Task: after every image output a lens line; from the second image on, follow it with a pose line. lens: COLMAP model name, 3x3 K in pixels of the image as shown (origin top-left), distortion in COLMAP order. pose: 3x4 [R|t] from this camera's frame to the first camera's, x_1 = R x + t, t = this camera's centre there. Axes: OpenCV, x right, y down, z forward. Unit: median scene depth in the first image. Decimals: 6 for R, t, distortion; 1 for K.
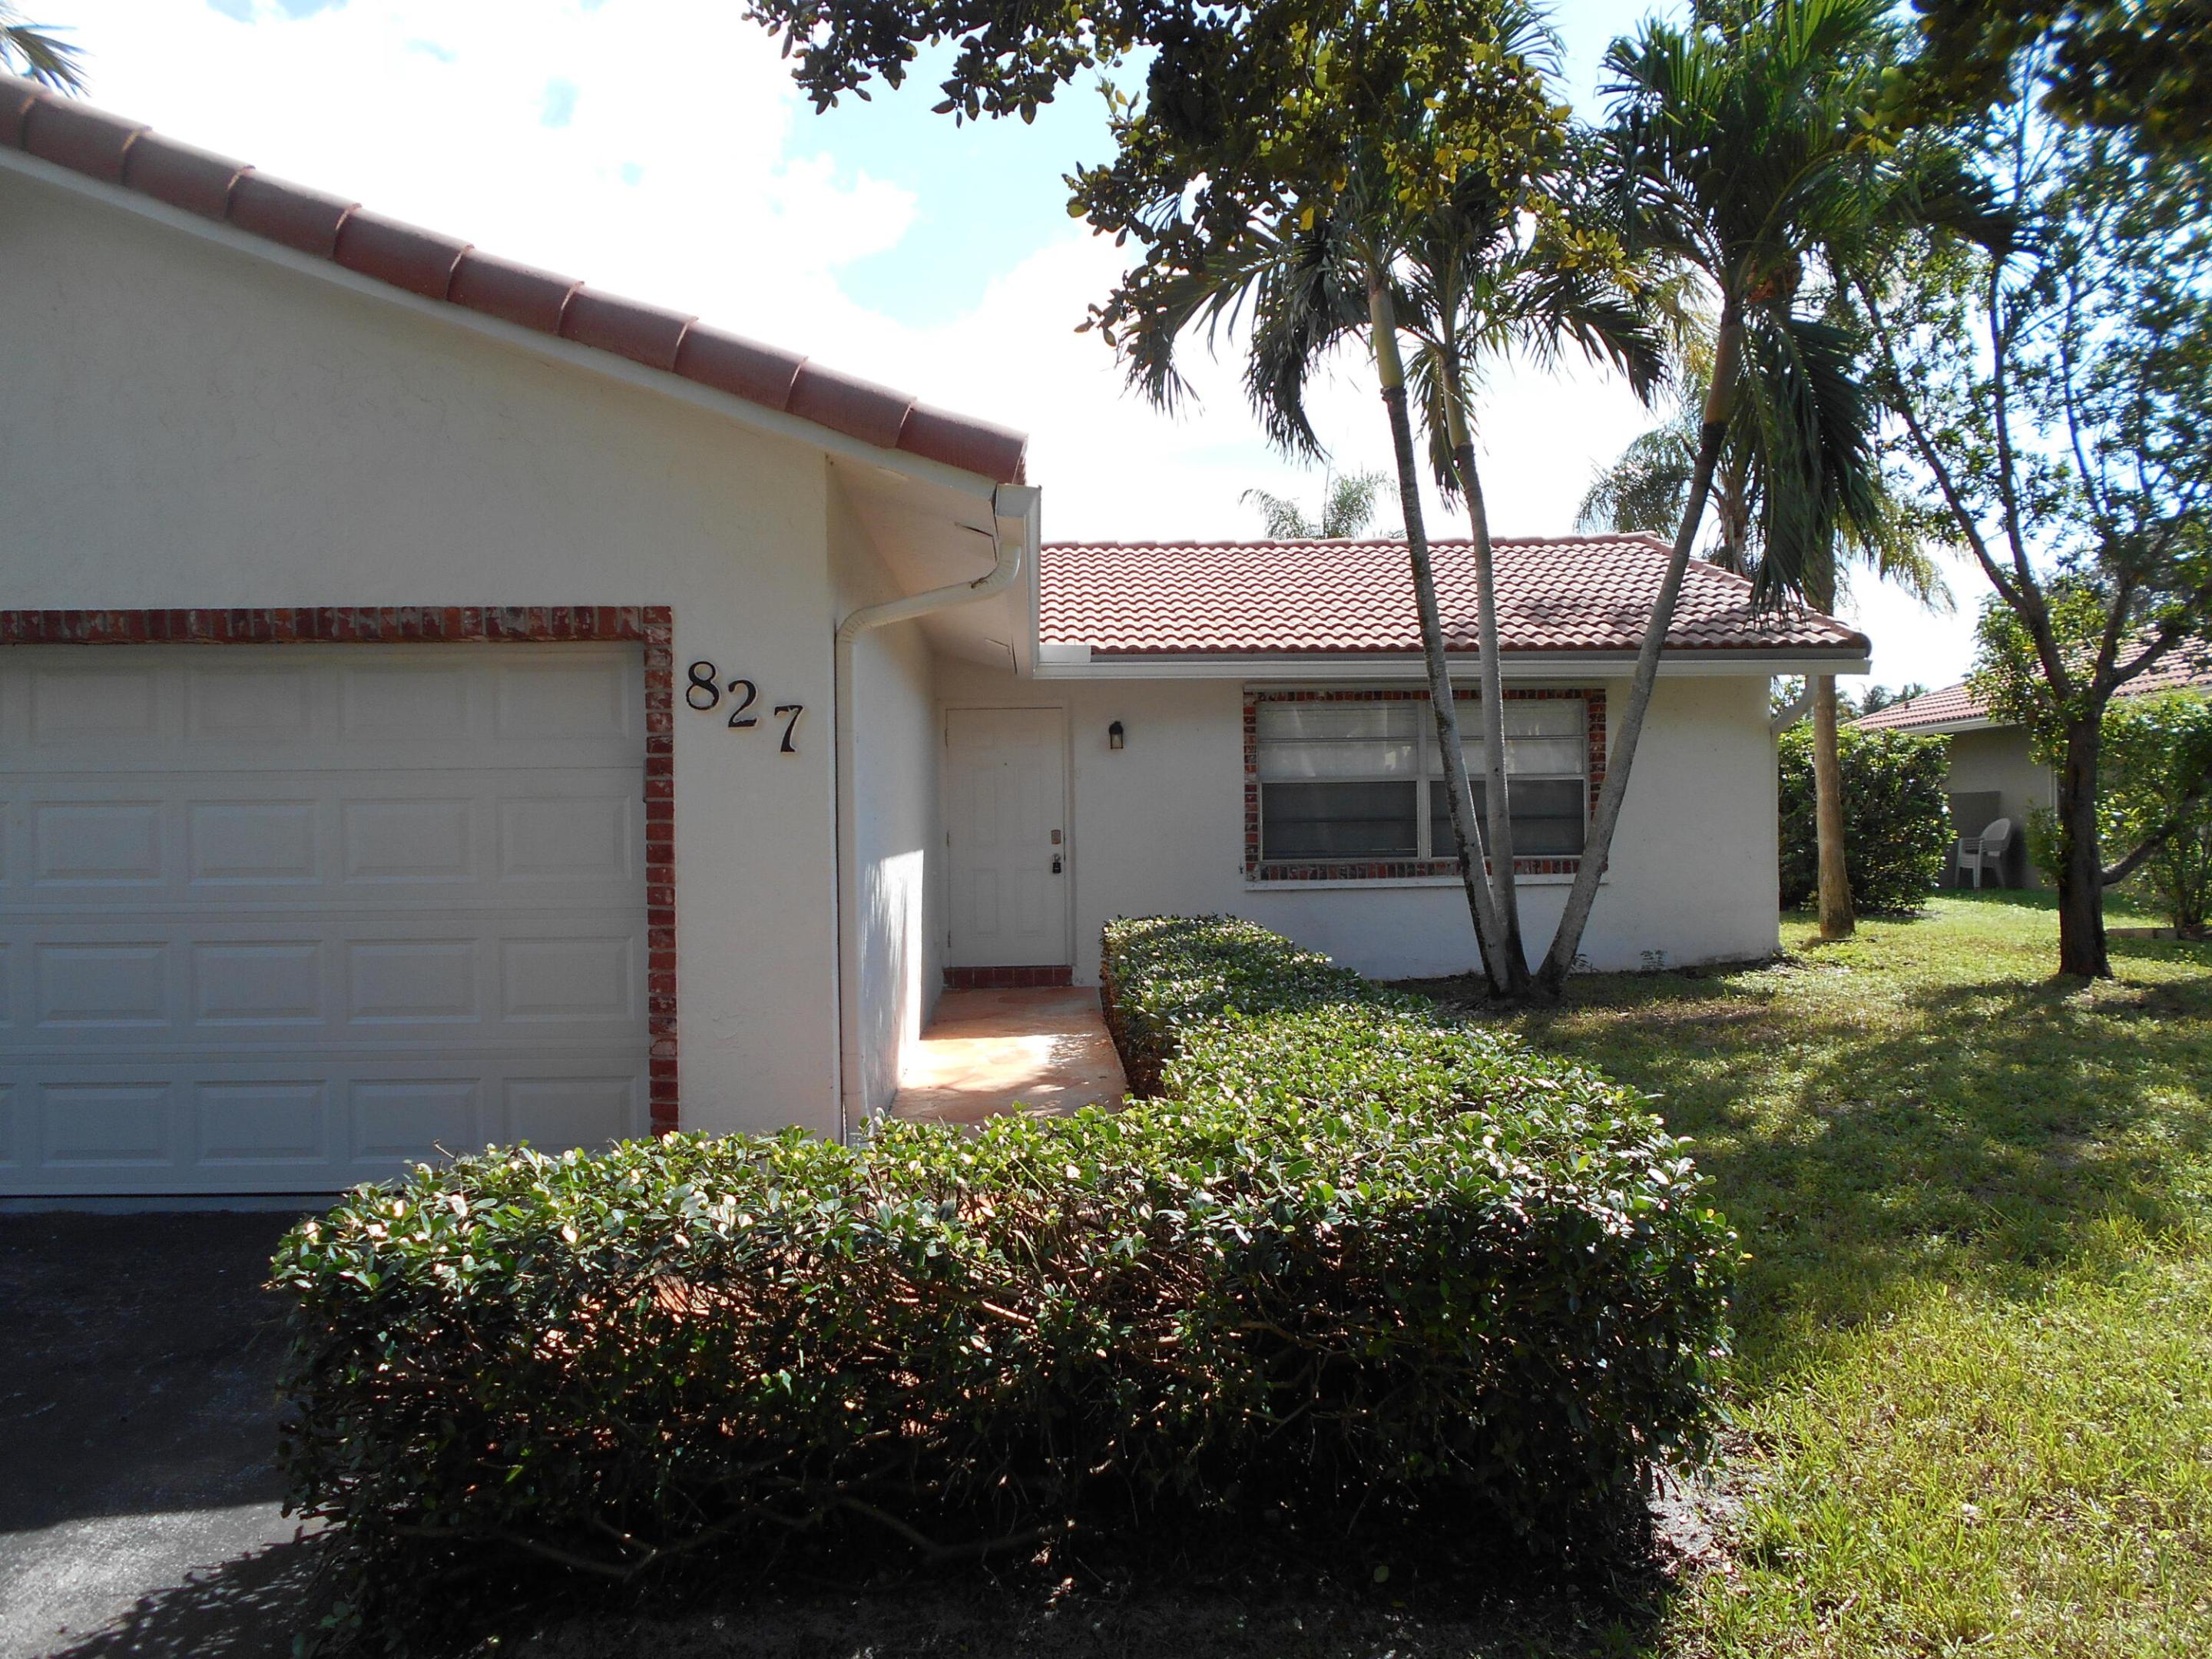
lens RADIAL K [[1697.5, 0, 1106.0], [0, 1697.5, 829.5], [0, 0, 1]] dist [-0.045312, 0.076627]
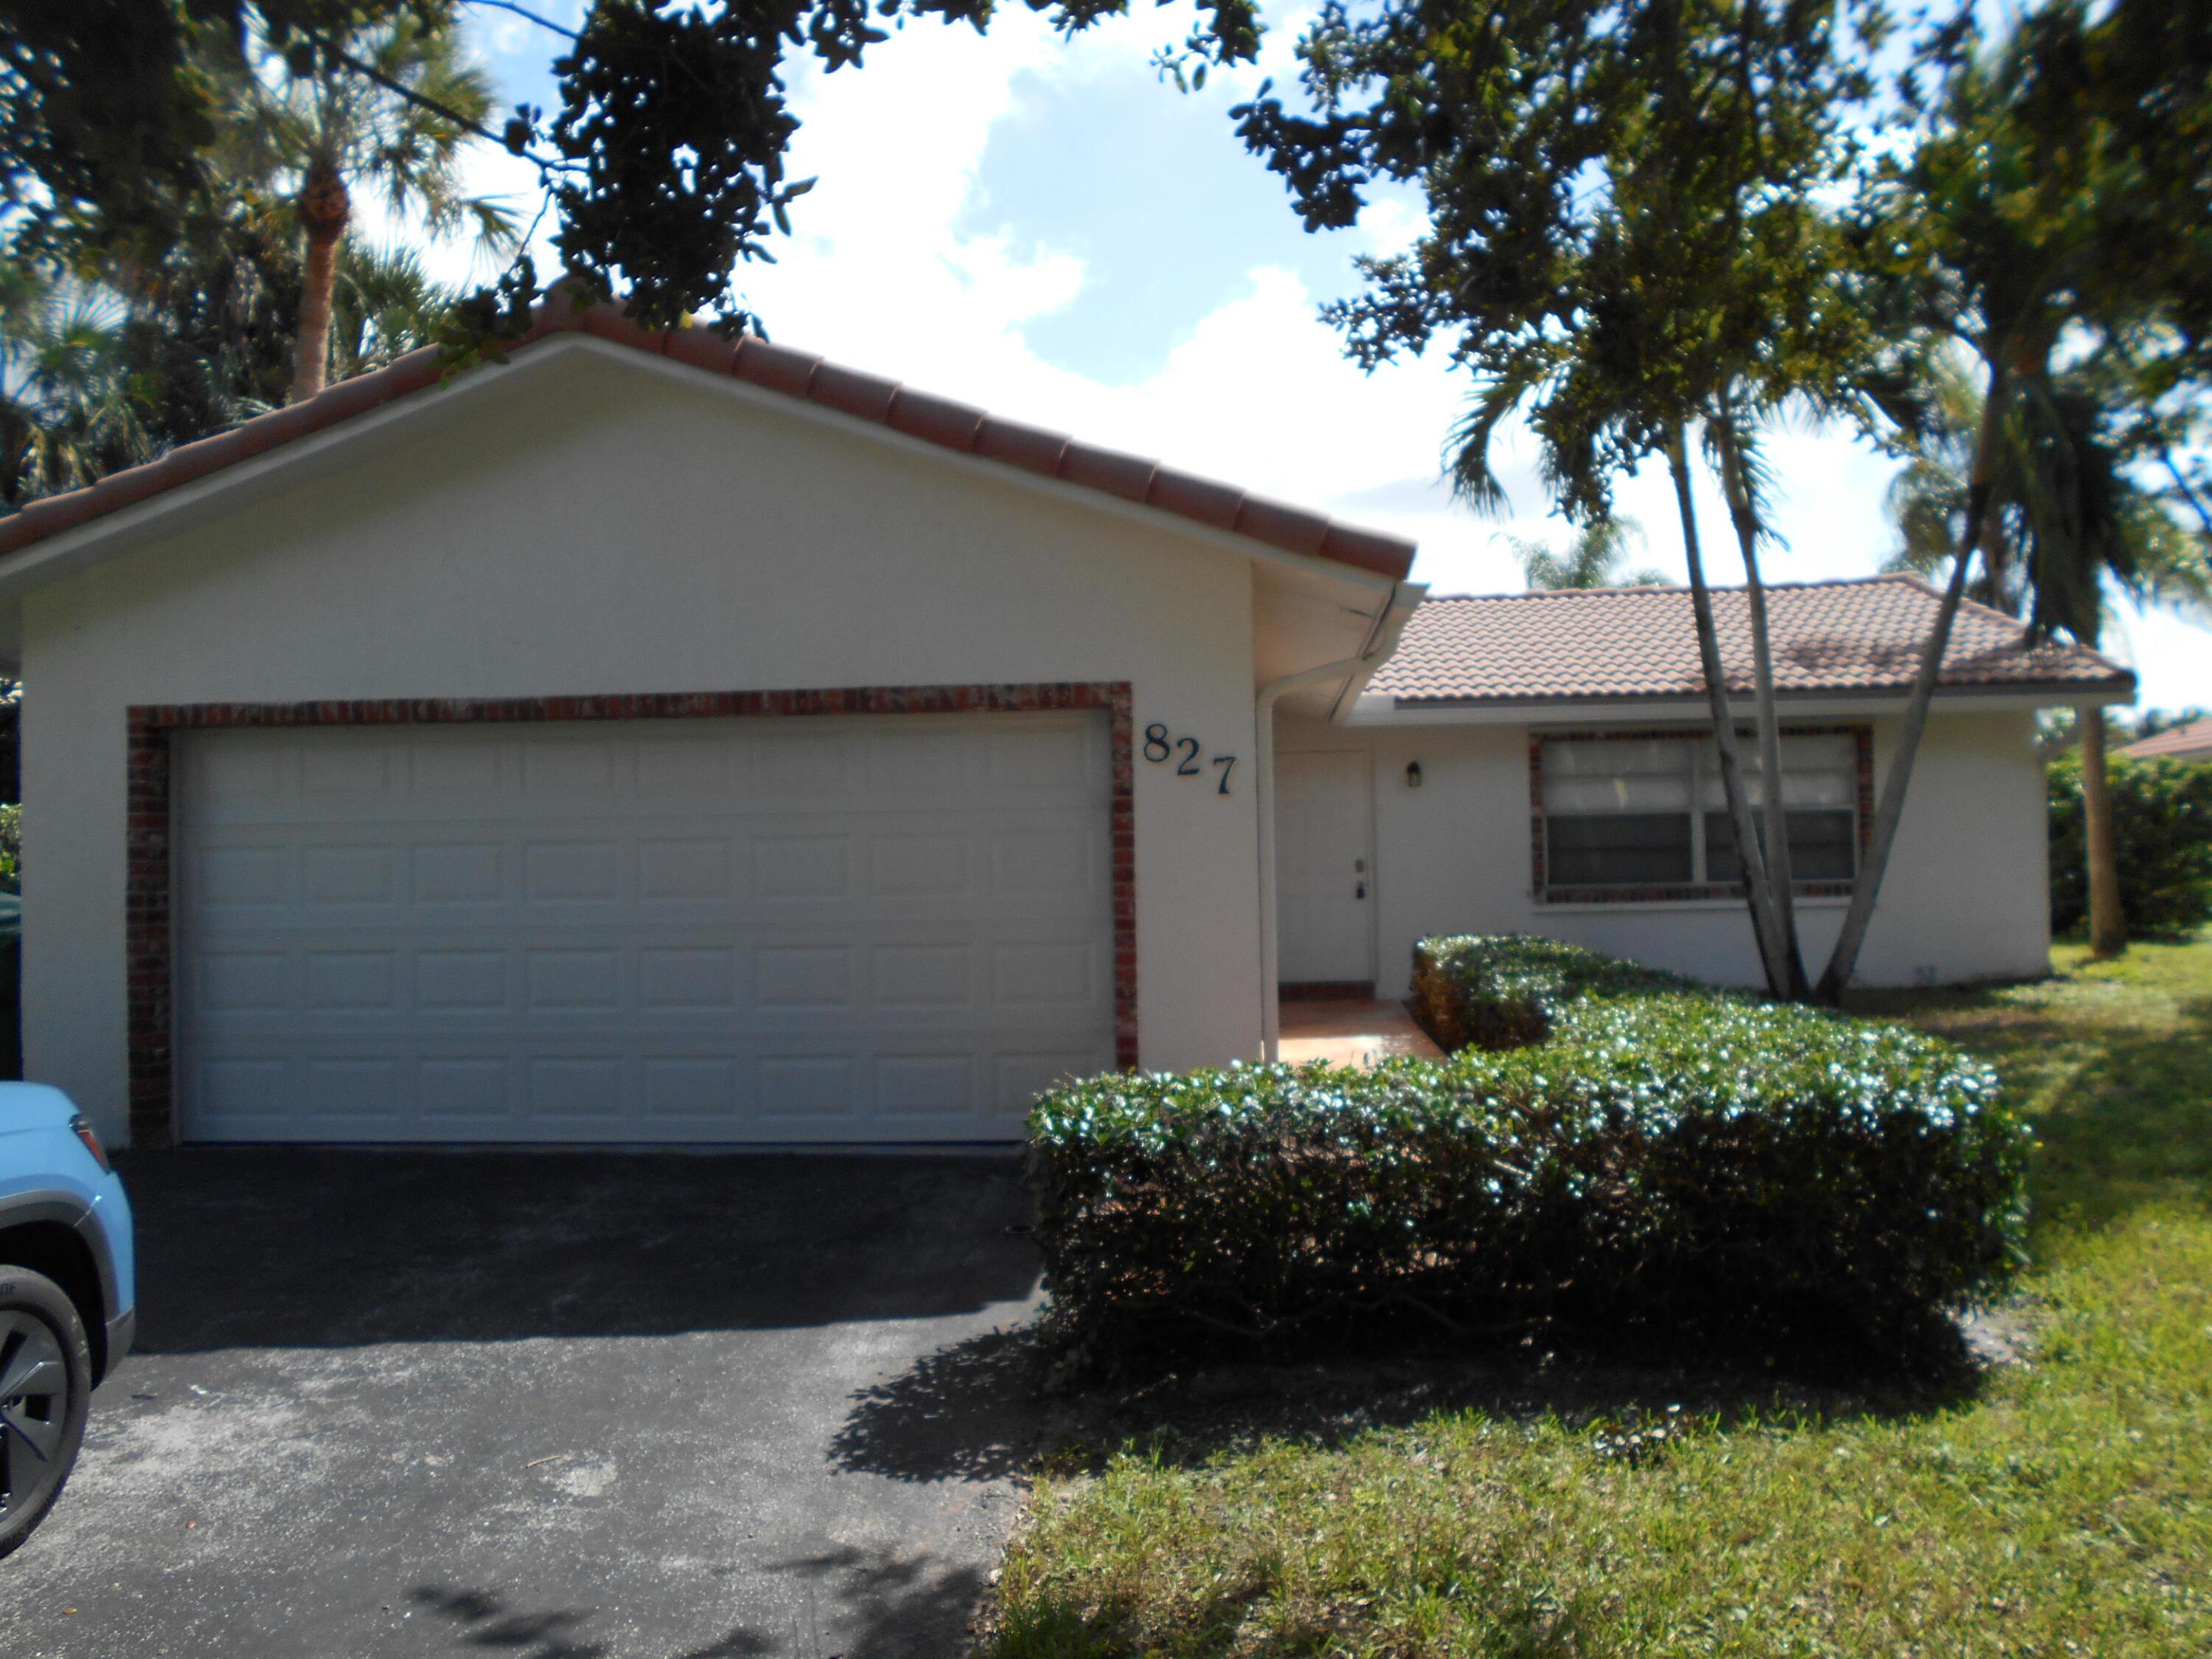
lens RADIAL K [[1723.7, 0, 1109.0], [0, 1723.7, 842.0], [0, 0, 1]] dist [0.014367, -0.006829]
pose [[0.993214, -0.009847, -0.115887, -0.072279], [0.008014, 0.999835, -0.016273, 0.006286], [0.116028, 0.015234, 0.993129, -0.173852]]
